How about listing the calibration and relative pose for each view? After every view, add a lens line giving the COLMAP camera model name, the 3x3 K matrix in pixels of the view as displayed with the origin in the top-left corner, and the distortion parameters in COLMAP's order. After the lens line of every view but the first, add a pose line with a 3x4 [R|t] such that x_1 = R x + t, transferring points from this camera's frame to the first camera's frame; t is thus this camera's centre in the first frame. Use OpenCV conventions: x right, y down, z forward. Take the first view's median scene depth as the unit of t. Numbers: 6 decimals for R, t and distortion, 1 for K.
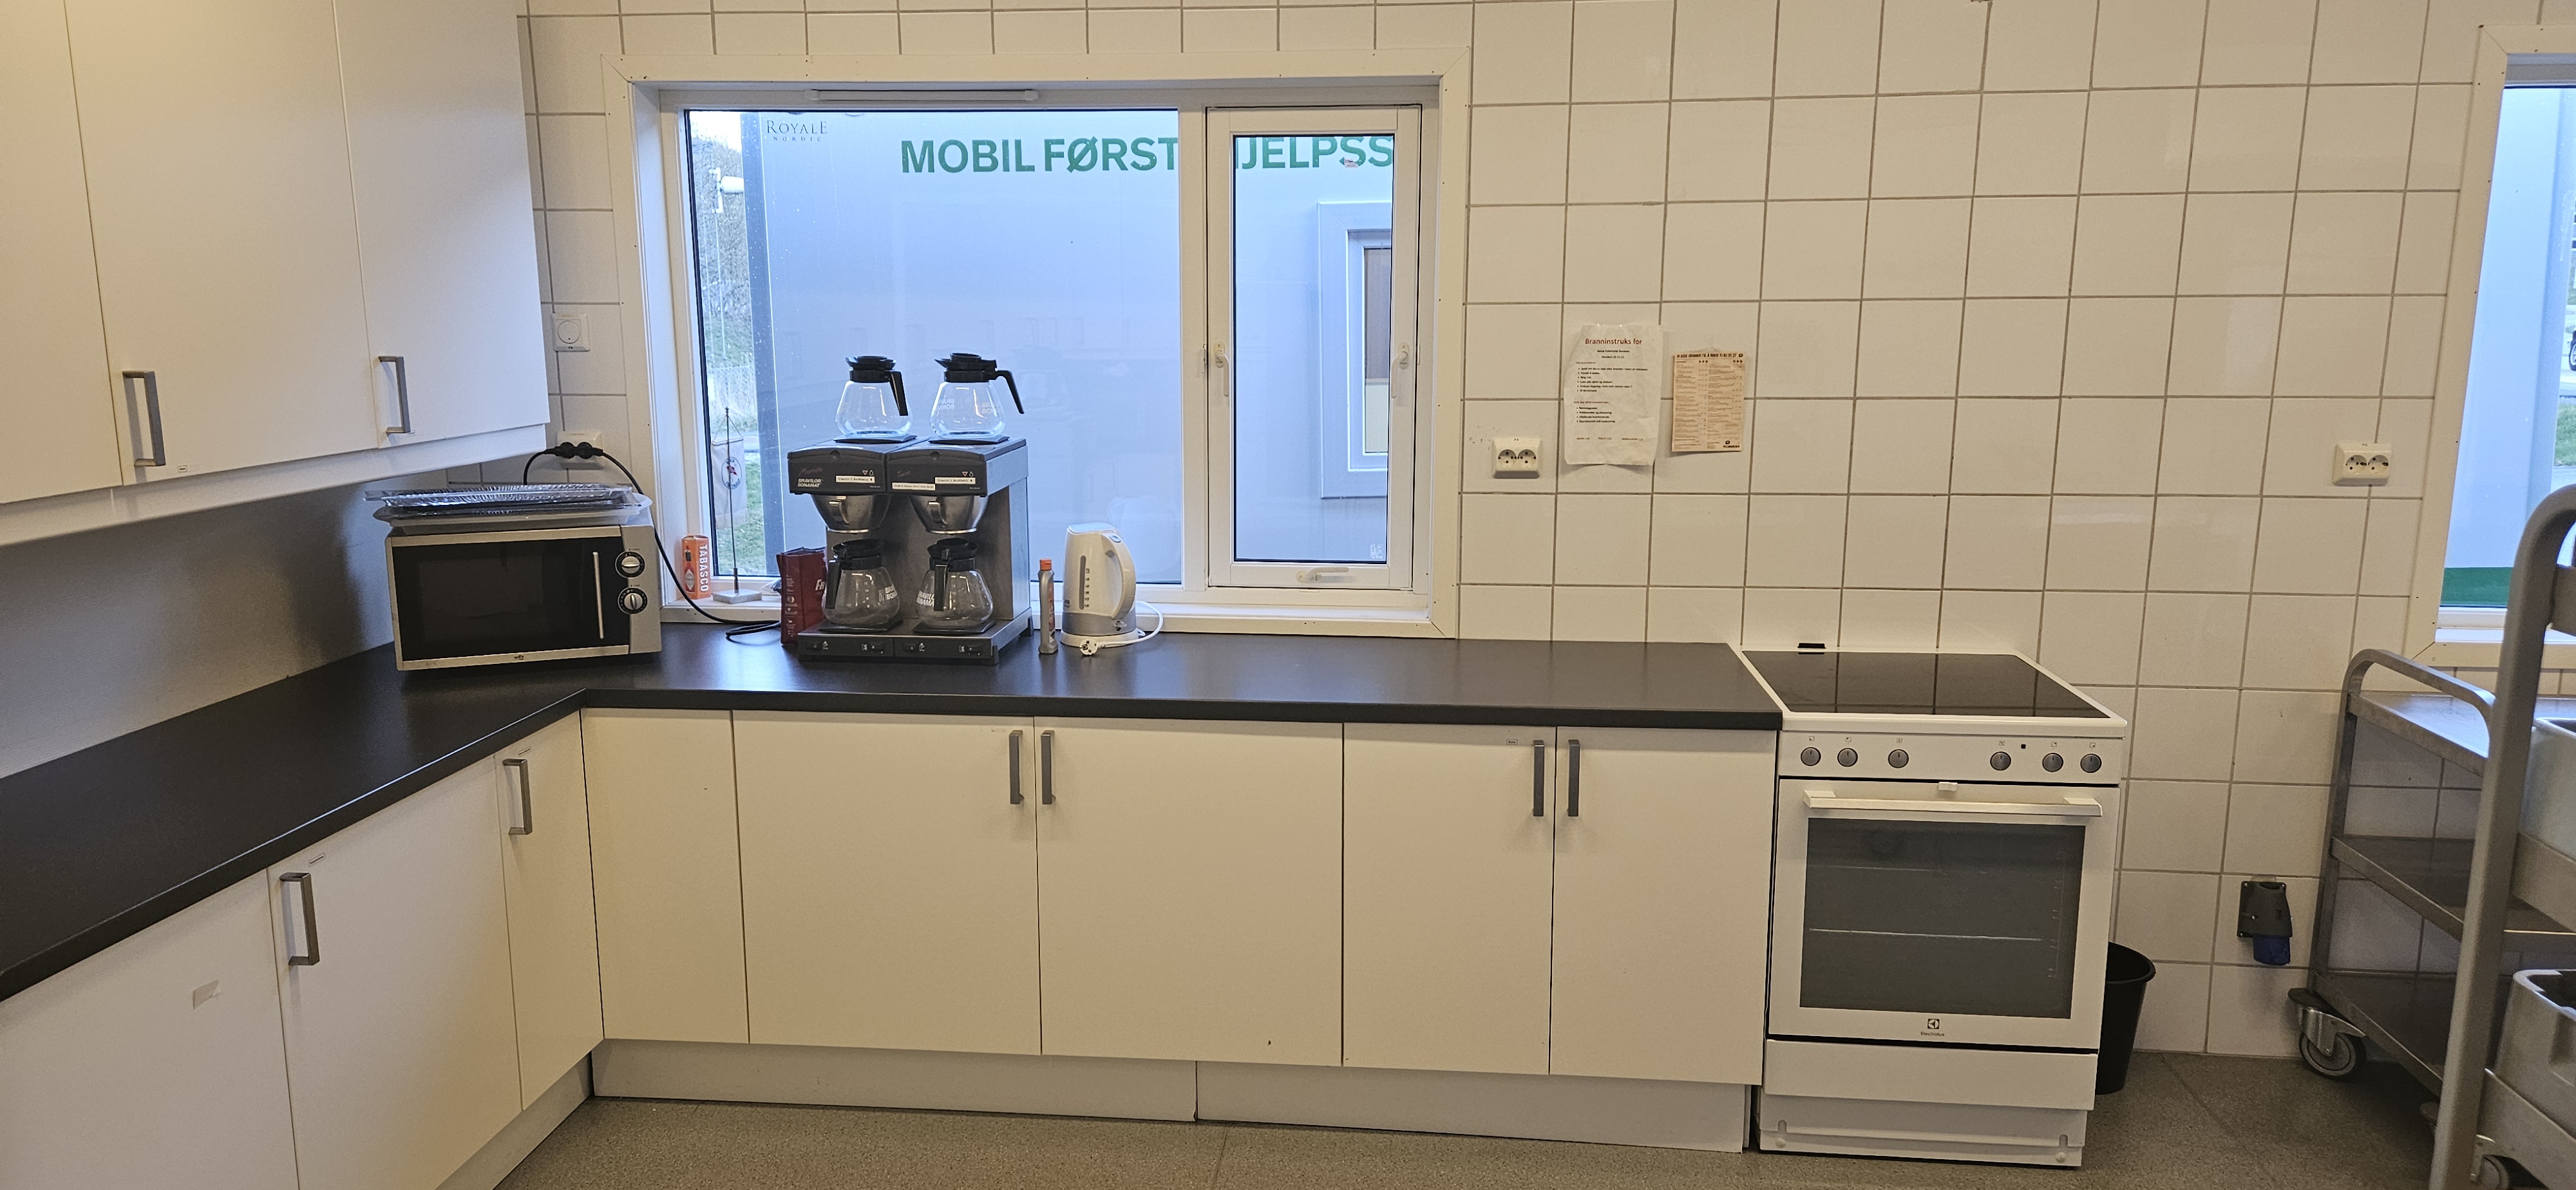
lens RADIAL K [[1712.7, 0, 1288.0], [0, 1712.7, 597.4], [0, 0, 1]] dist [0.007724, 0.000203]
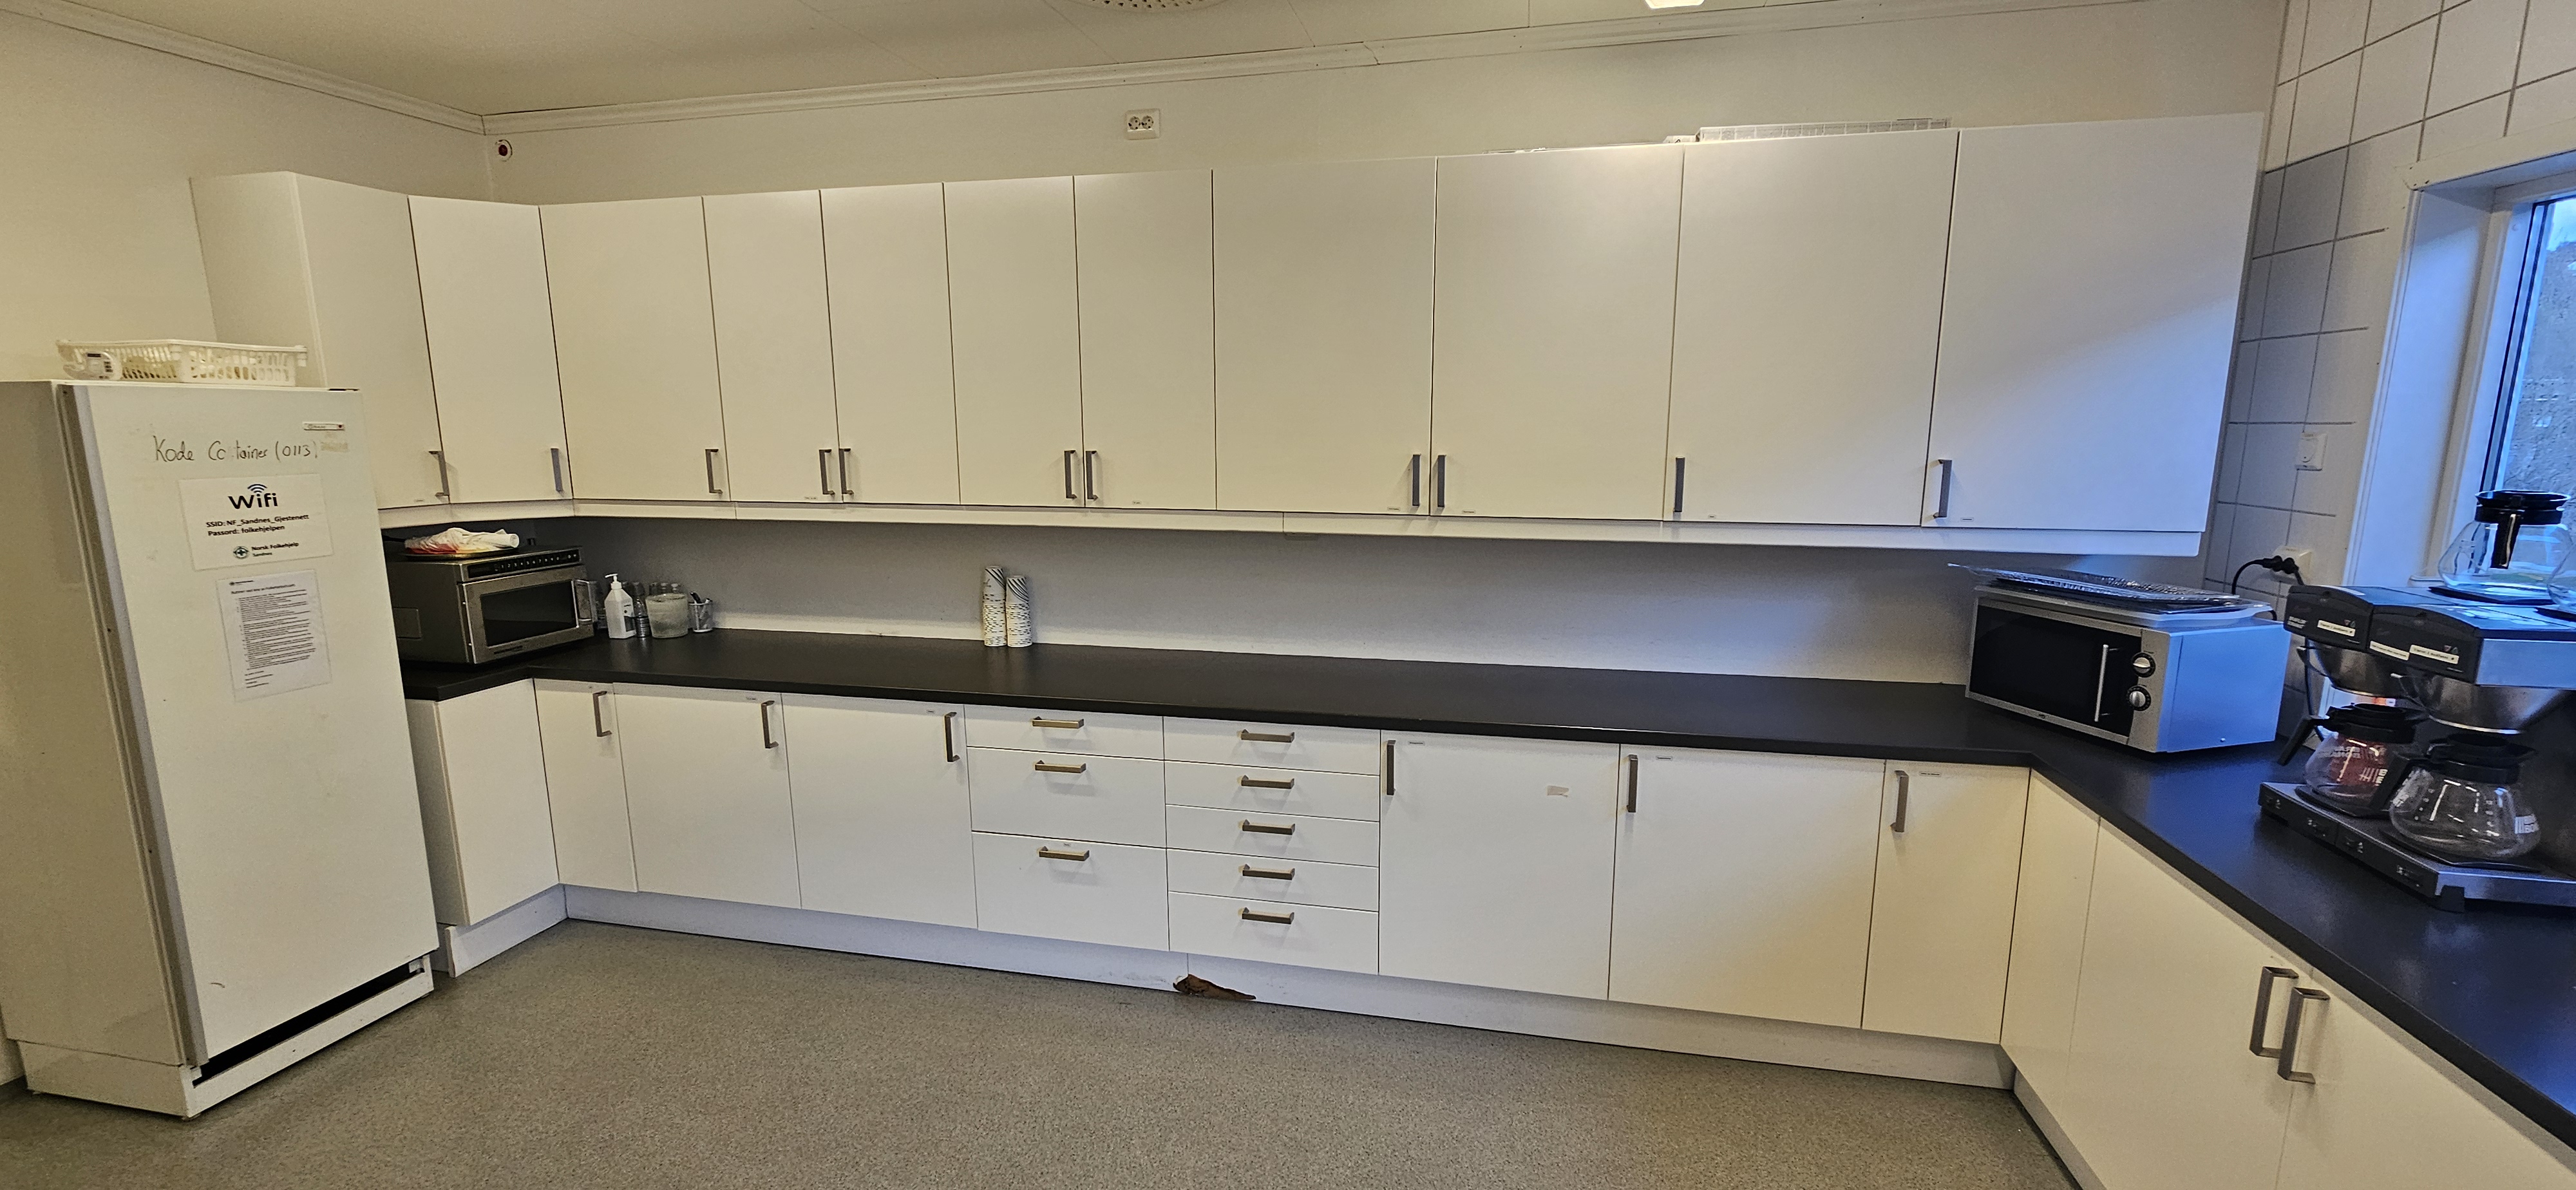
lens RADIAL K [[1051.2, 0, 1297.0], [0, 1051.2, 597.2], [0, 0, 1]] dist [0.001805, 0.000412]
pose [[-0.125049, 0.166847, -0.978021, 0.324328], [-0.177721, 0.966048, 0.187527, -0.090358], [0.976103, 0.197265, -0.091151, 0.538367]]
